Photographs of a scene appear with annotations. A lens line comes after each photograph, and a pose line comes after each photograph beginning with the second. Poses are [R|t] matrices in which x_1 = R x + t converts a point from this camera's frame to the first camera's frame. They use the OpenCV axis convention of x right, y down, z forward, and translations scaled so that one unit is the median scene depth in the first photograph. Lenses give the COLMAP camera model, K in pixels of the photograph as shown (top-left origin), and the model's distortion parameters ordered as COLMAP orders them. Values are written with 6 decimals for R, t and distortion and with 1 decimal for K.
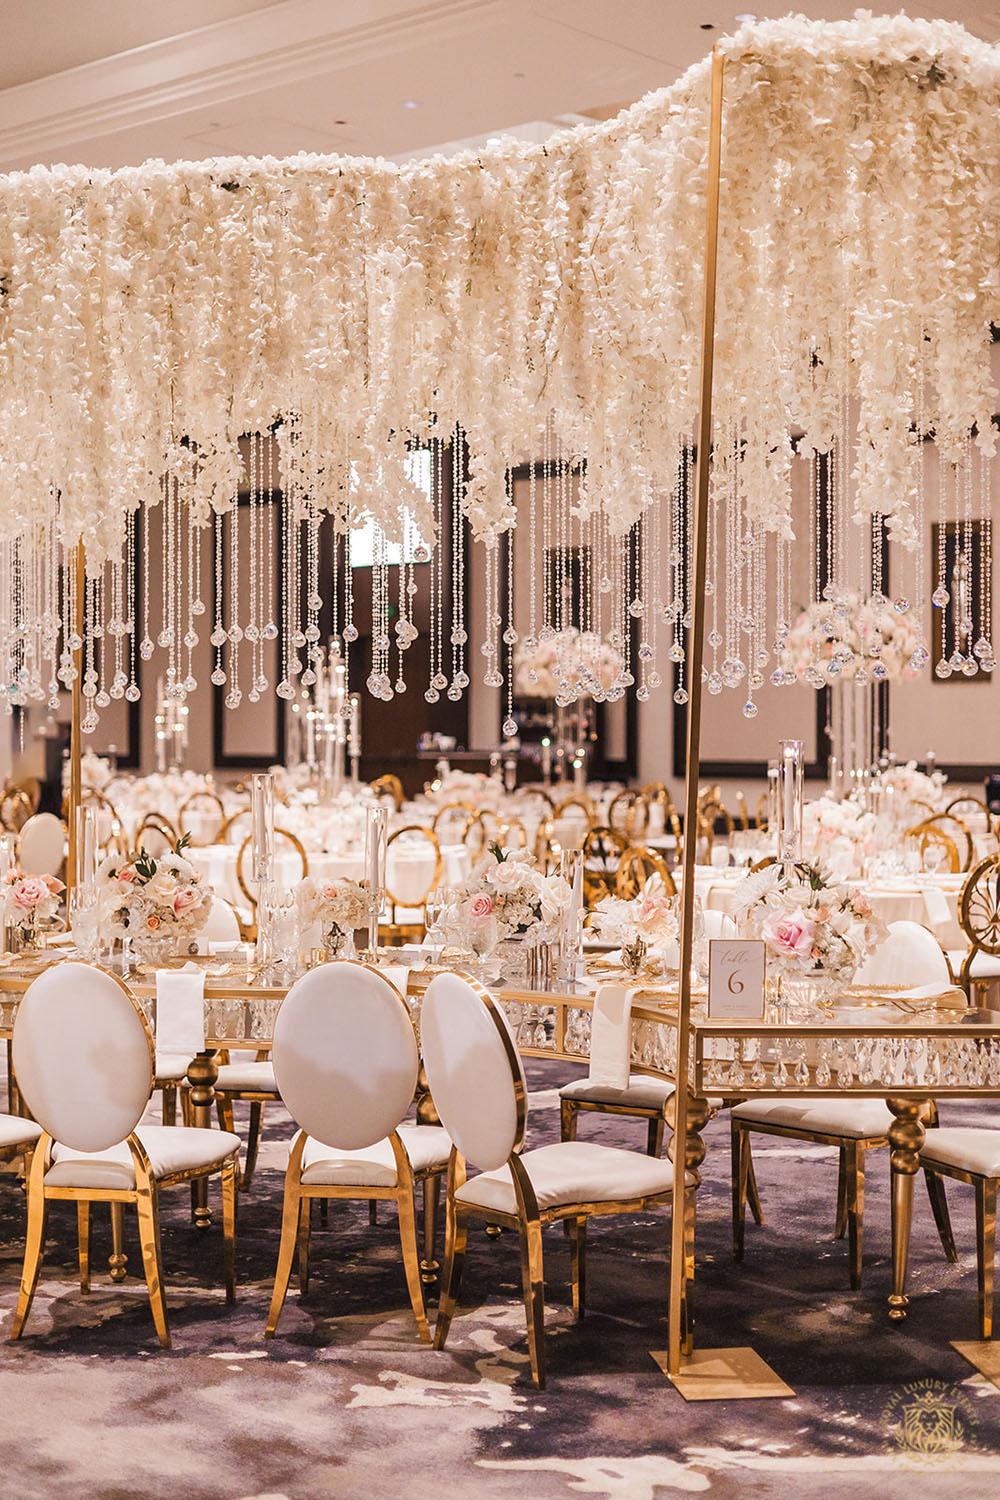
lens RADIAL K [[2337.6, 0, 501.5], [0, 2337.6, 739.3], [0, 0, 1]] dist [0.007528, 0.000000]
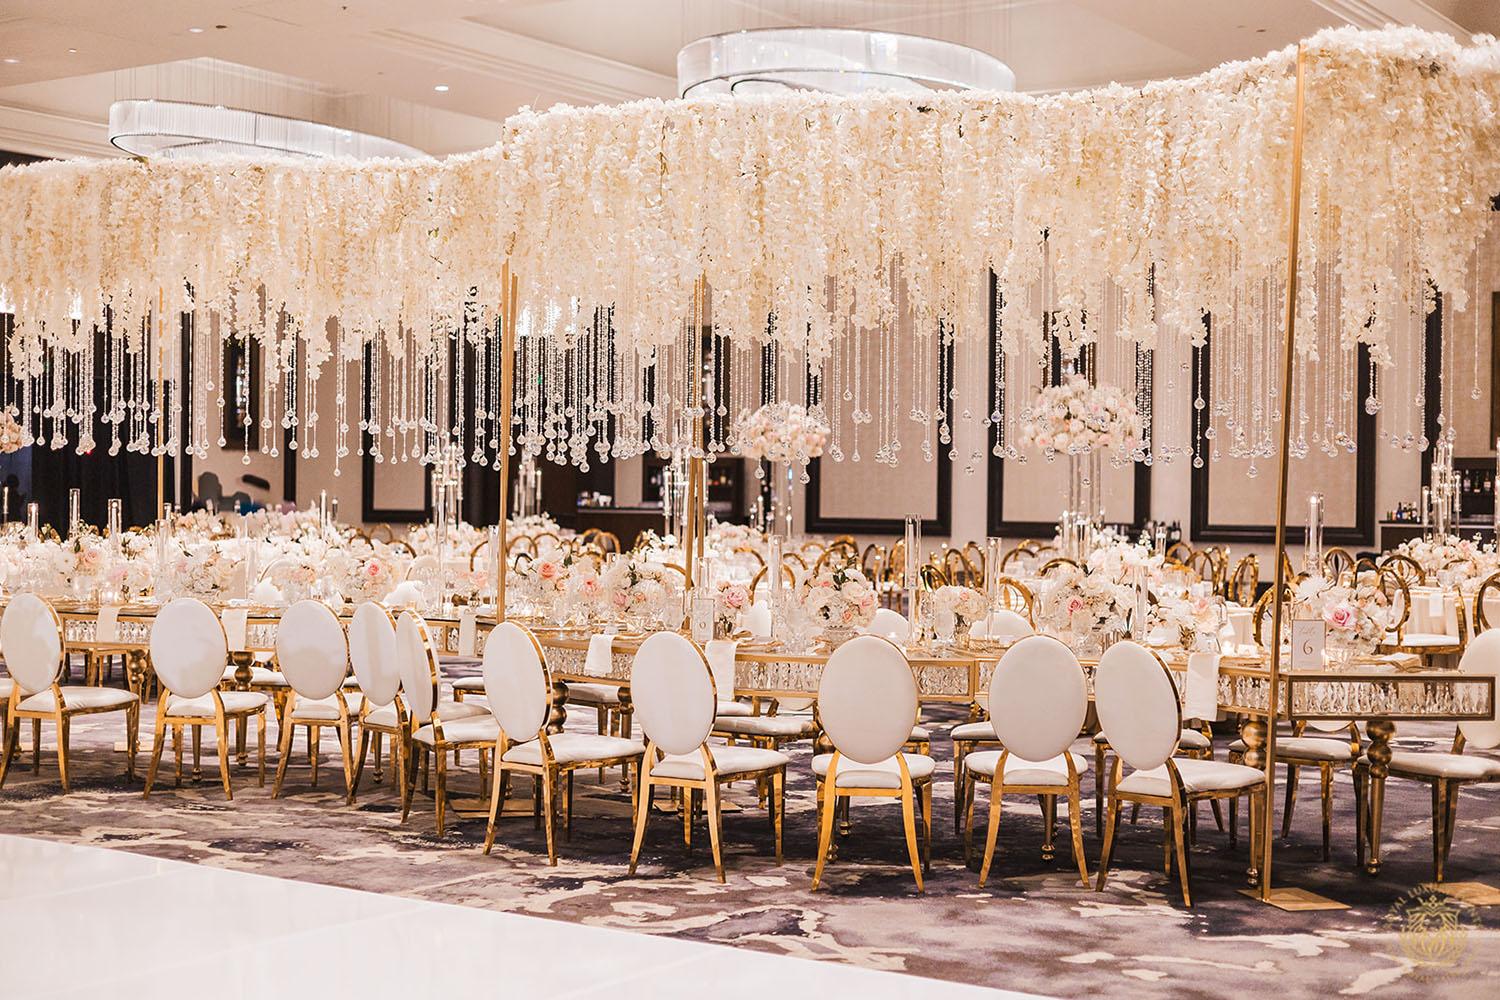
lens RADIAL K [[2337.6, 0, 748.3], [0, 2337.6, 510.0], [0, 0, 1]] dist [0.007528, 0.000000]
pose [[0.991366, 0.008519, 0.130845, -0.461897], [-0.008969, 0.999956, 0.002848, 0.011298], [-0.130815, -0.003997, 0.991399, -0.482067]]
